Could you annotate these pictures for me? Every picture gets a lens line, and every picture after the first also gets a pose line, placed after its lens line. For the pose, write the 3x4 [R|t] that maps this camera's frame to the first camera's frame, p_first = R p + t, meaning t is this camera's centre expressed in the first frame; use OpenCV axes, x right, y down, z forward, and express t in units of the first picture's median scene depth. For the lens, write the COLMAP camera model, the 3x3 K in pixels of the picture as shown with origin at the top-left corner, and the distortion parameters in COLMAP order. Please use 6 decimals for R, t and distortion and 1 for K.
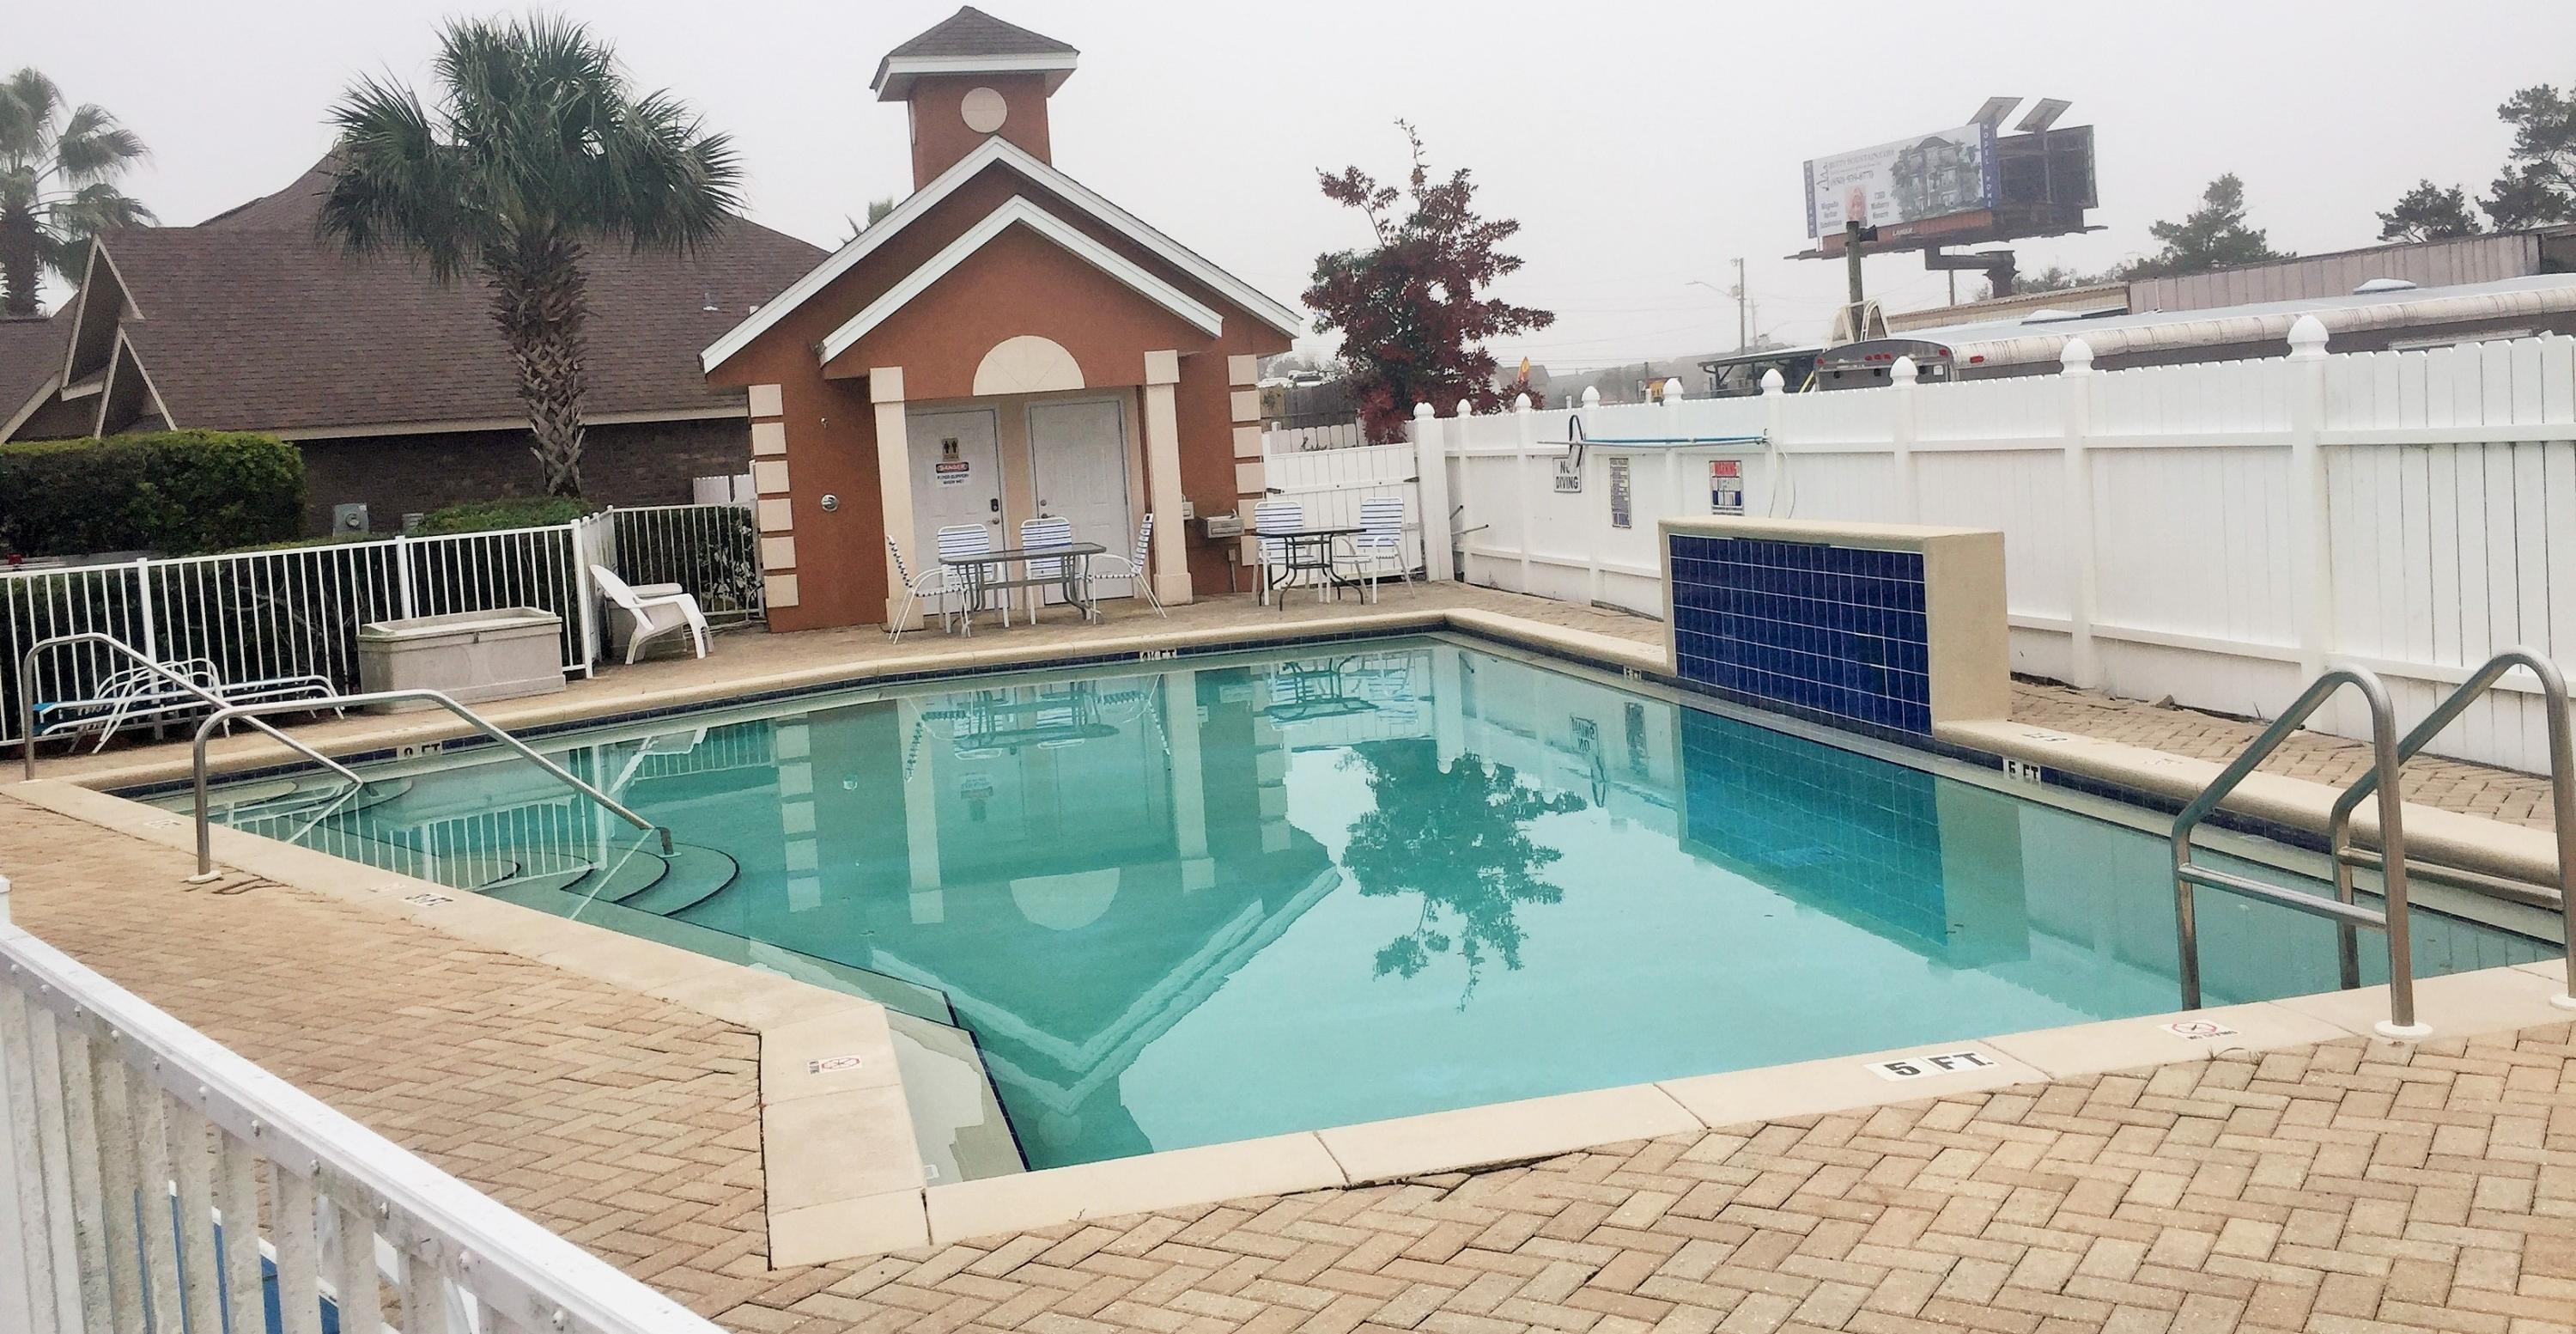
lens RADIAL K [[2152.4, 0, 1287.1], [0, 2152.4, 484.0], [0, 0, 1]] dist [0.061859, 0.001484]
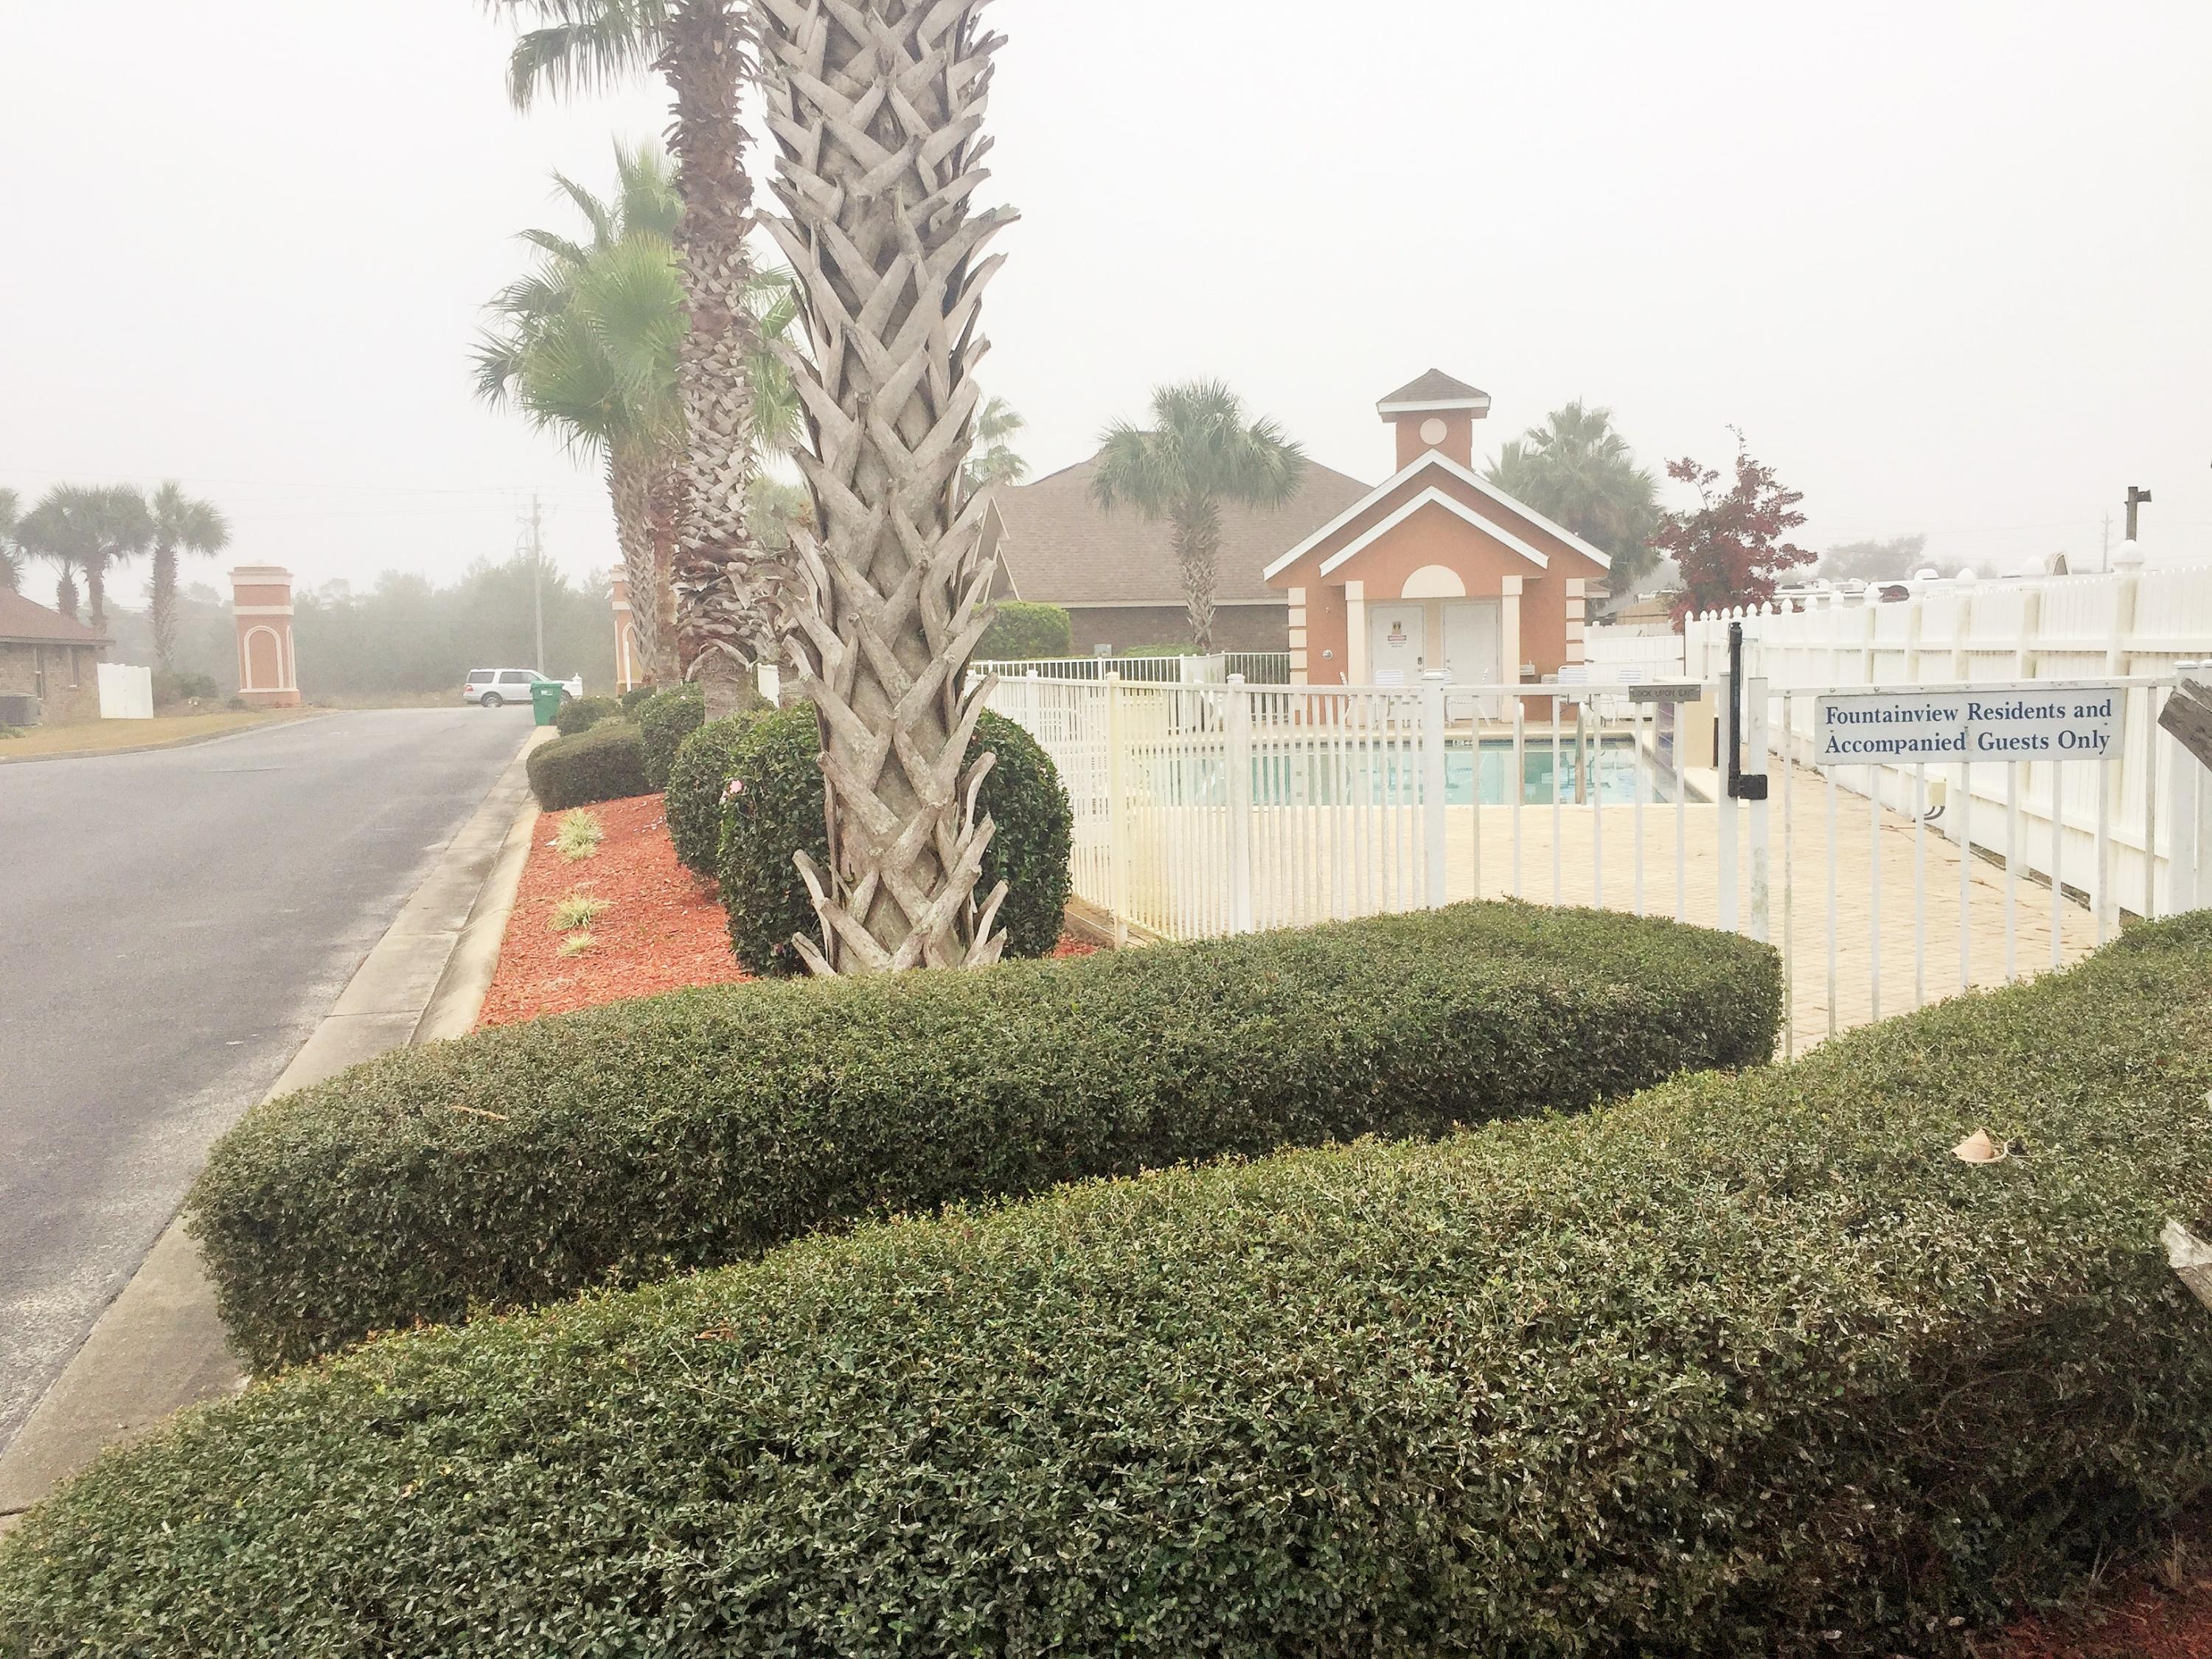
lens RADIAL K [[1828.0, 0, 1106.0], [0, 1828.0, 829.5], [0, 0, 1]] dist [0.062331, 0.001439]
pose [[0.904329, 0.091710, -0.416866, 0.257612], [-0.053016, 0.993216, 0.103494, 0.005405], [0.423530, -0.071492, 0.903057, -0.450046]]
